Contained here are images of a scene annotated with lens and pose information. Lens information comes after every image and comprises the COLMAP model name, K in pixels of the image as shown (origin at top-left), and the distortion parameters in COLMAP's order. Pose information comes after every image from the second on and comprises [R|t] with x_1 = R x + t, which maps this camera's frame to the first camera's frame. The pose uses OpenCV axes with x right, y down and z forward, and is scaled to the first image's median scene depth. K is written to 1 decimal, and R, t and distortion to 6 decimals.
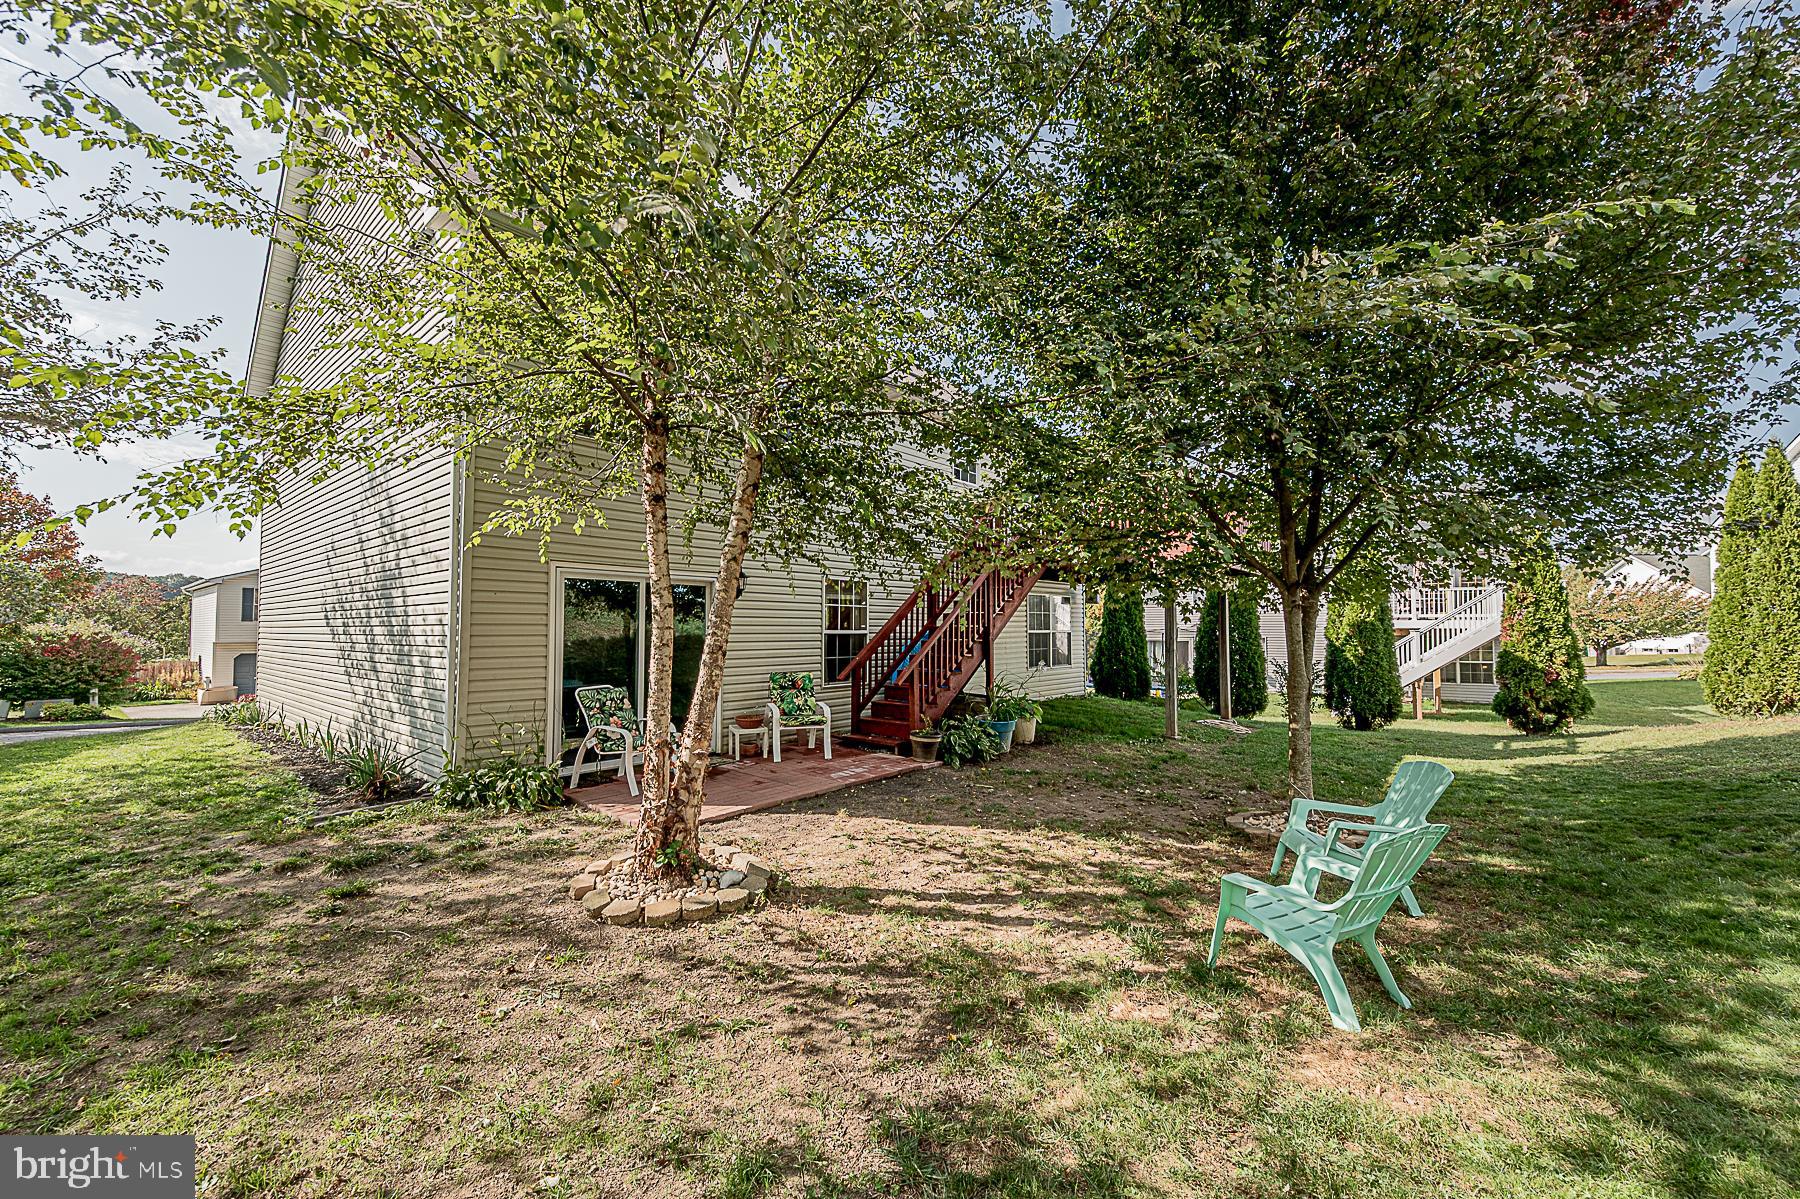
lens RADIAL K [[694.1, 0, 903.8], [0, 694.1, 599.3], [0, 0, 1]] dist [0.048131, -0.010587]
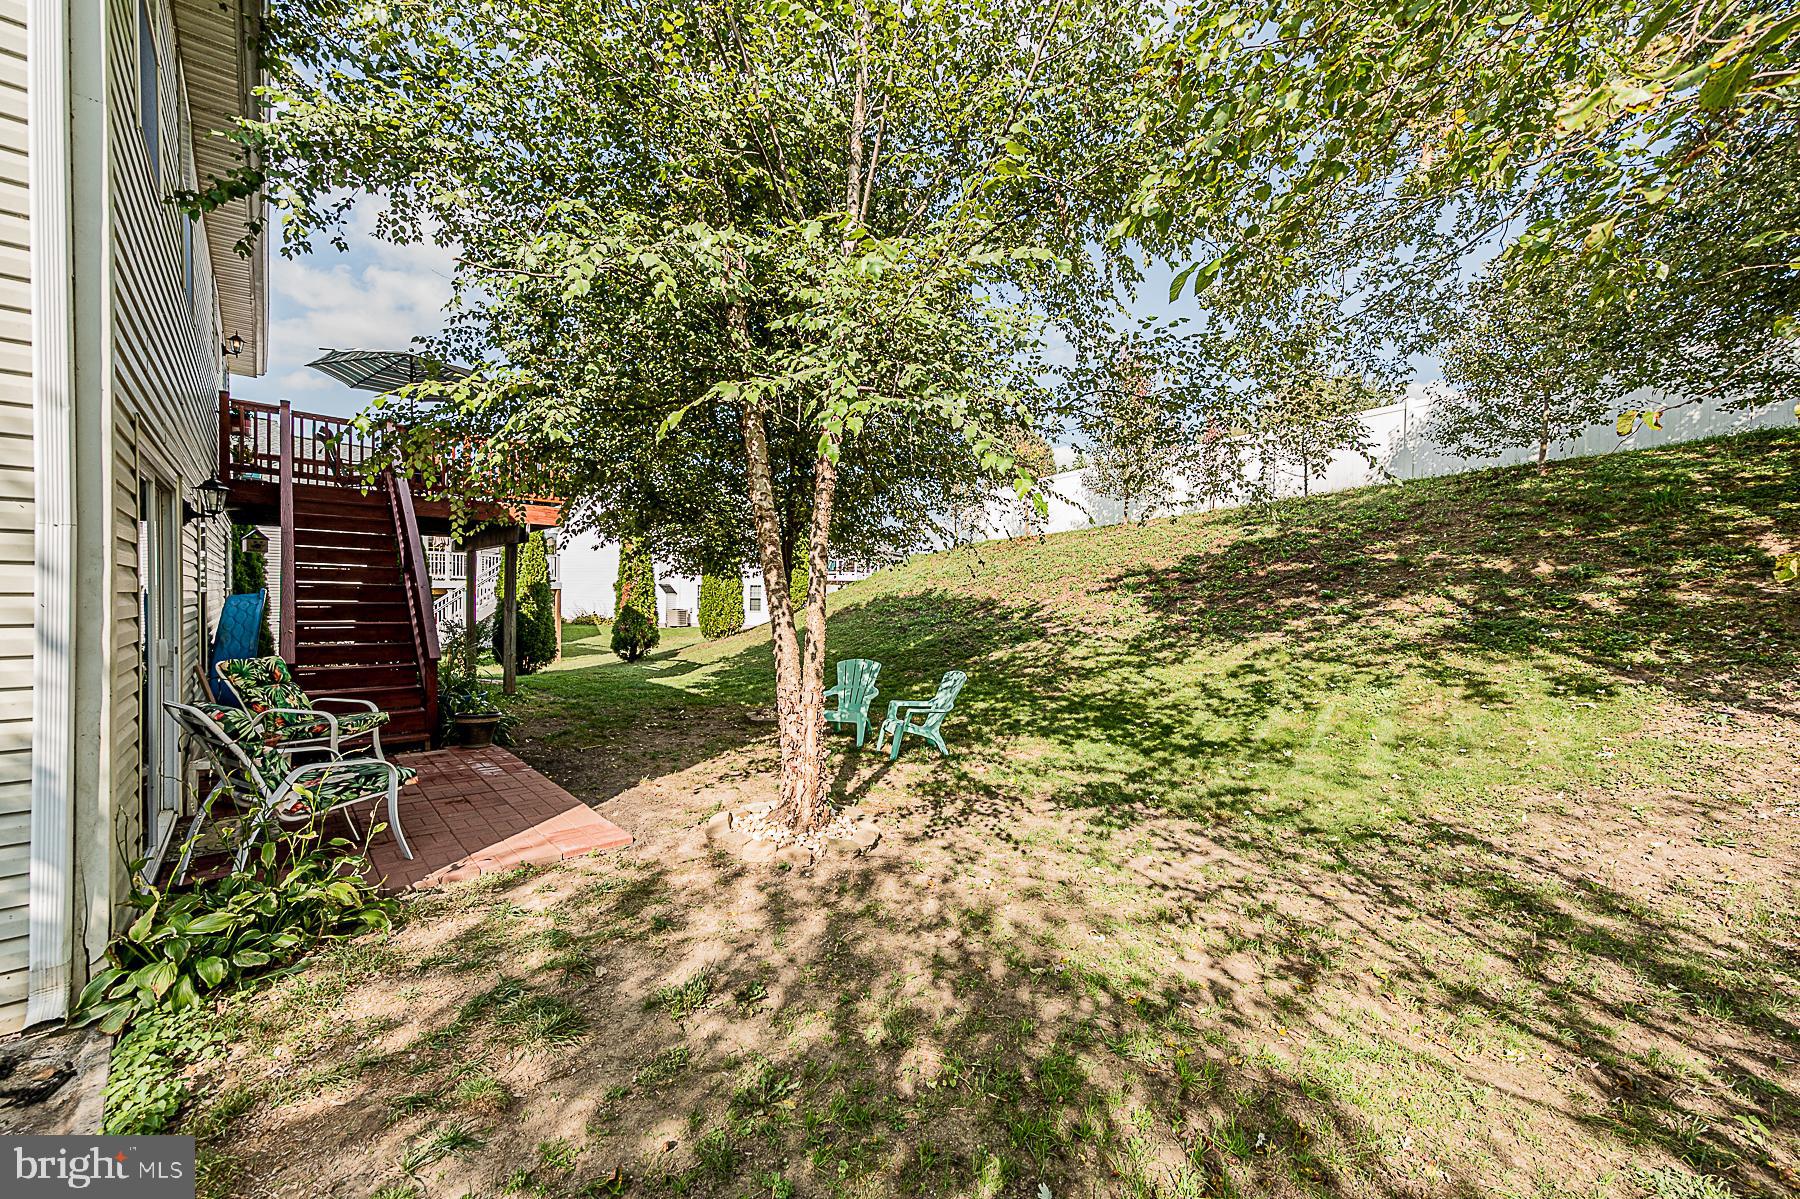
lens RADIAL K [[694.1, 0, 903.8], [0, 694.1, 599.3], [0, 0, 1]] dist [0.048131, -0.010587]
pose [[0.129766, -0.001695, 0.991543, -1.480187], [-0.055898, 0.998396, 0.009022, 0.046576], [-0.989968, -0.056596, 0.129463, 0.808541]]
